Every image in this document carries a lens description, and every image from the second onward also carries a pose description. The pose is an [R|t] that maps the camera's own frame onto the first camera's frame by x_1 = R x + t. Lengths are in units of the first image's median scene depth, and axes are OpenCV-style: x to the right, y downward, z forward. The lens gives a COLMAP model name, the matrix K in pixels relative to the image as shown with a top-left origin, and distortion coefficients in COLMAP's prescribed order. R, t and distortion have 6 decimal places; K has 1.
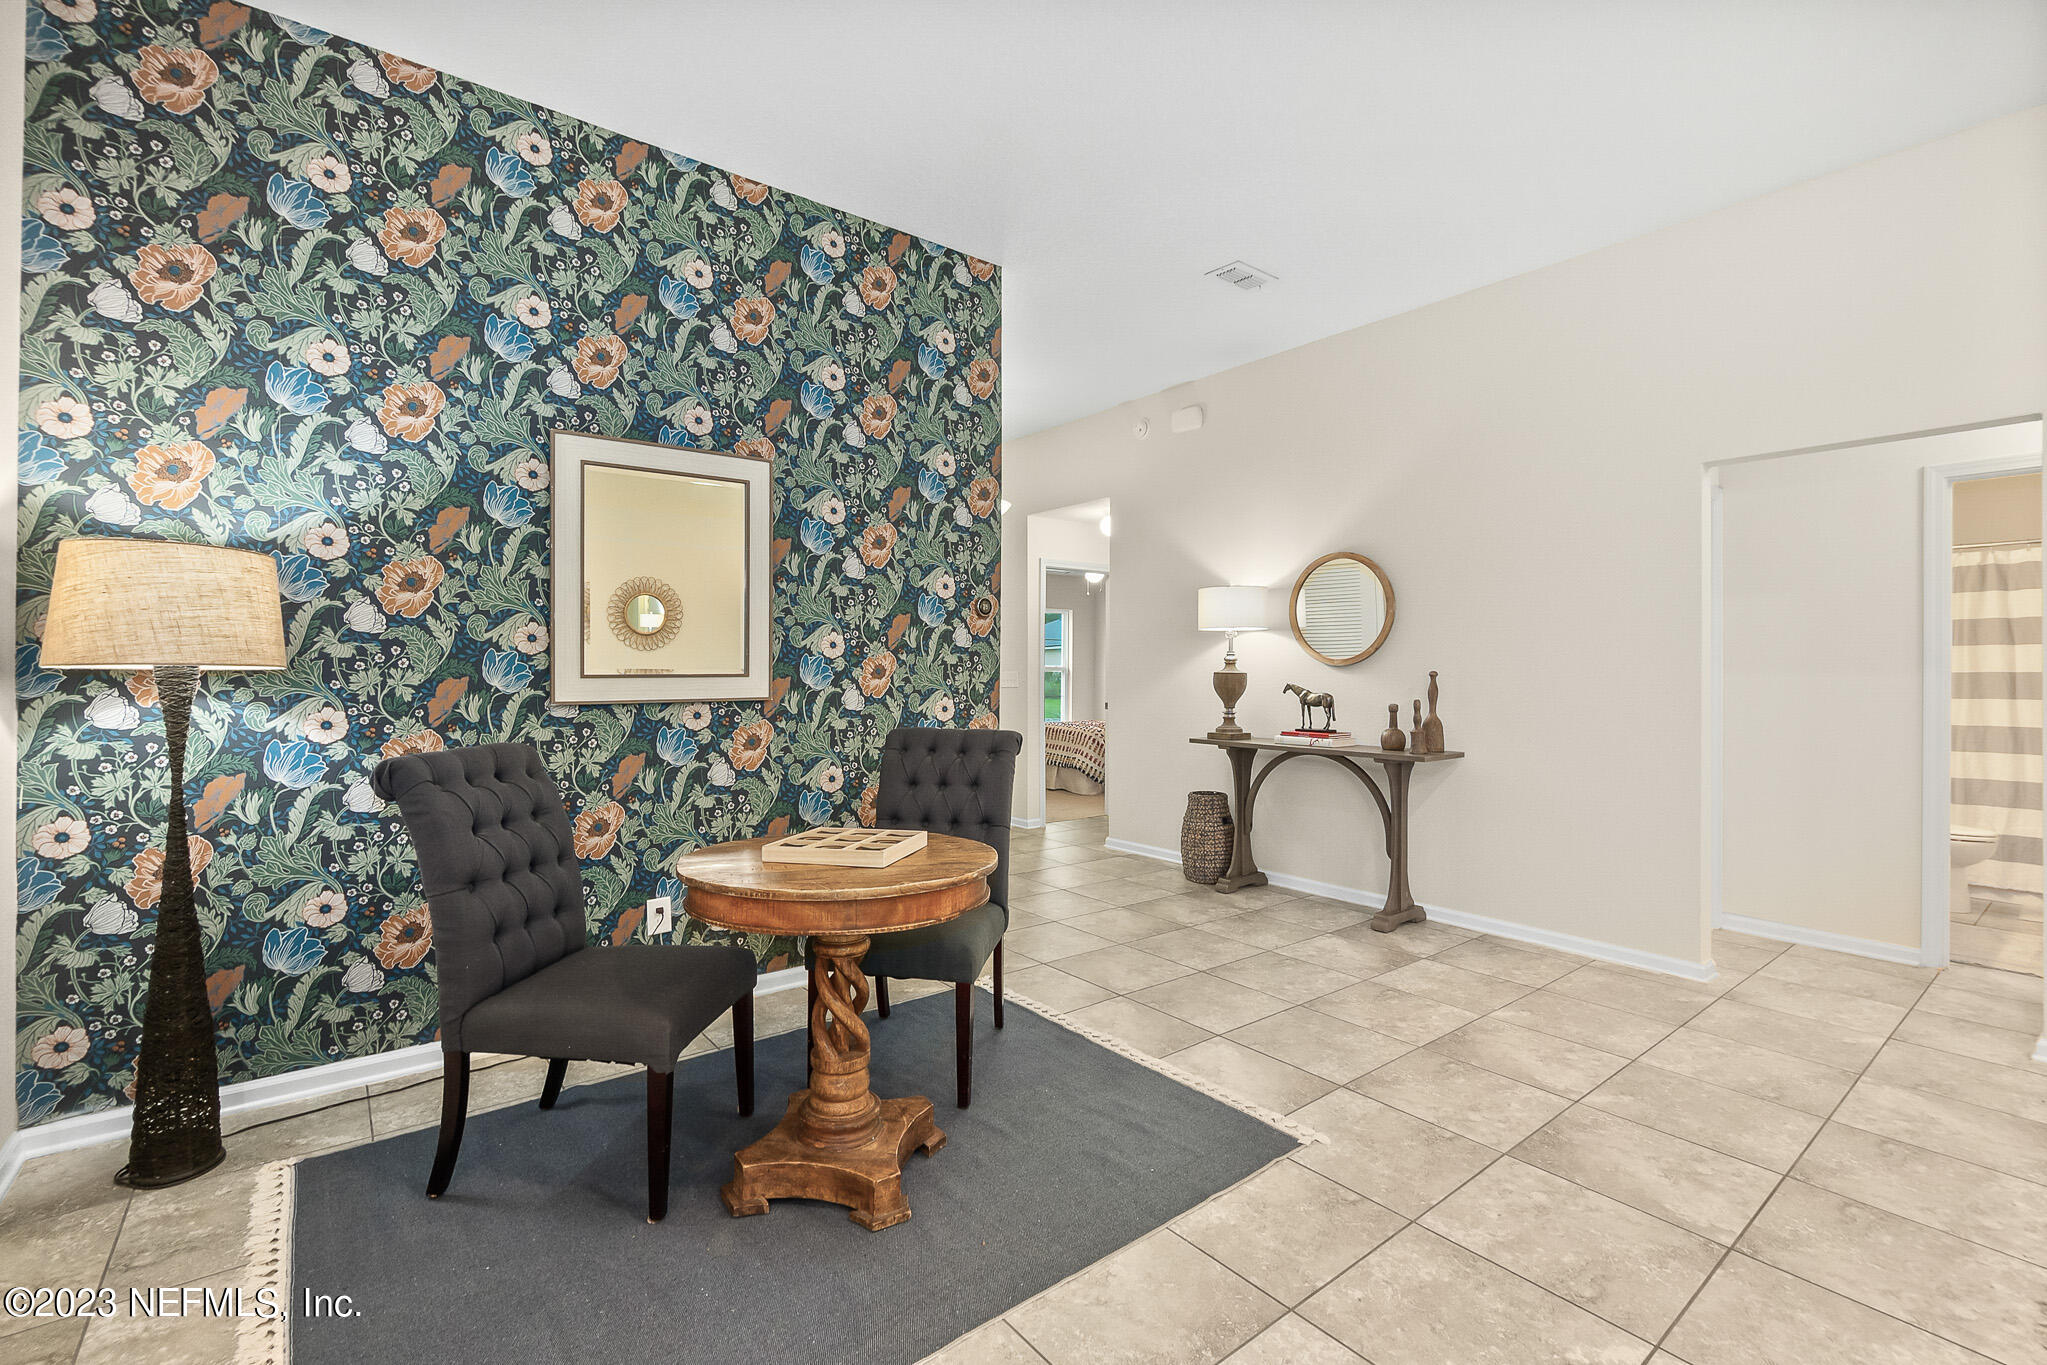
lens RADIAL K [[888.3, 0, 1020.3], [0, 888.3, 671.8], [0, 0, 1]] dist [-0.007067, 0.000373]
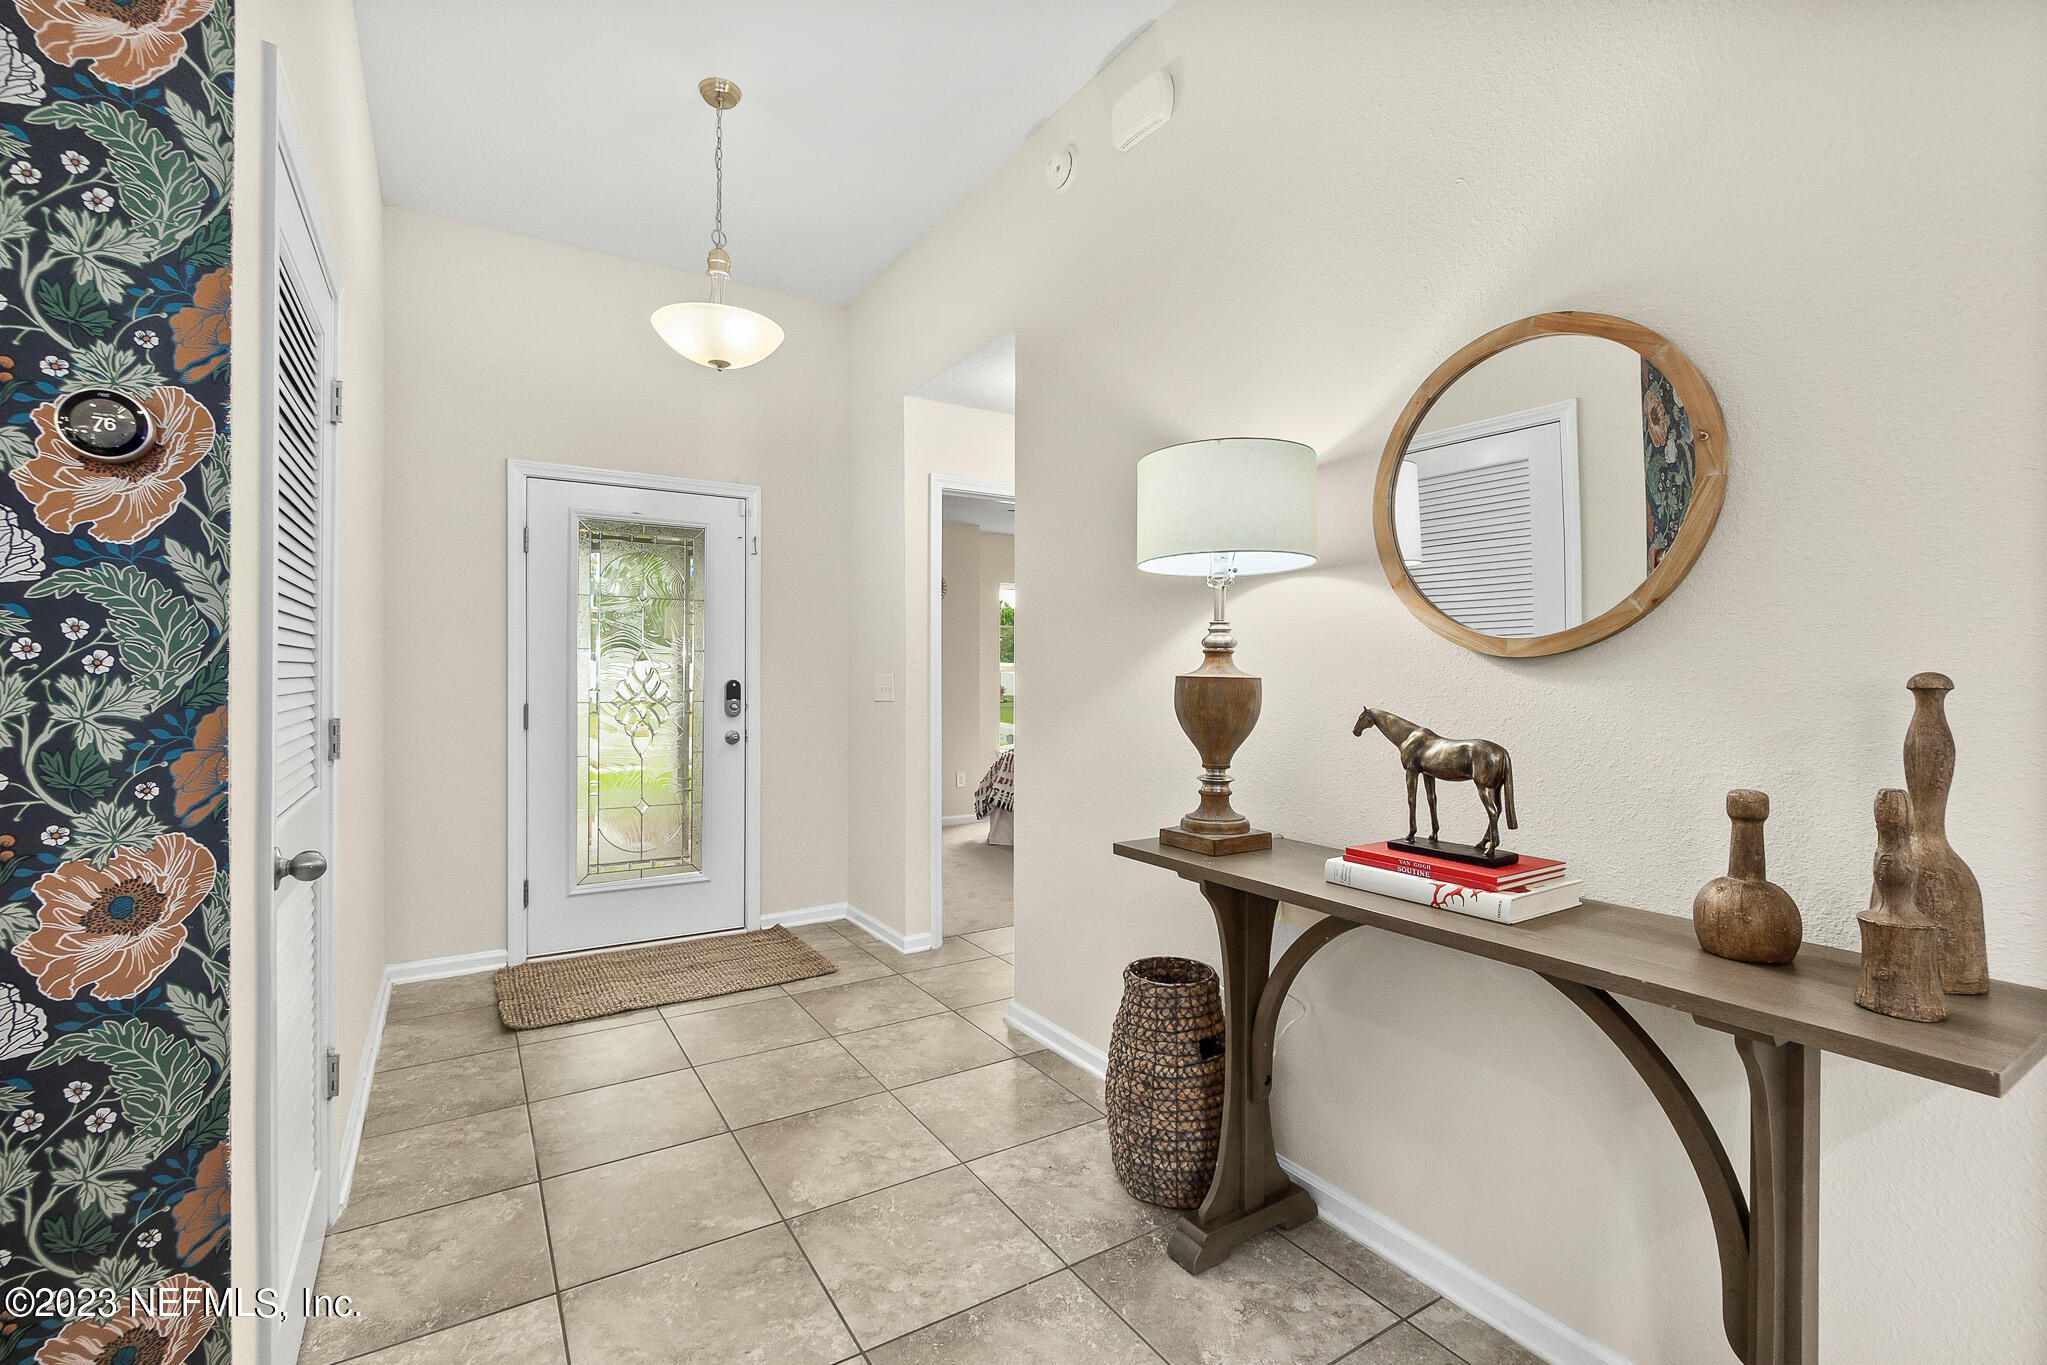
lens RADIAL K [[888.3, 0, 1018.7], [0, 888.3, 672.3], [0, 0, 1]] dist [-0.007067, 0.000373]
pose [[0.993635, -0.000923, -0.112644, 0.201948], [0.000875, 1.000000, -0.000478, -0.001158], [0.112644, 0.000376, 0.993635, 0.629330]]
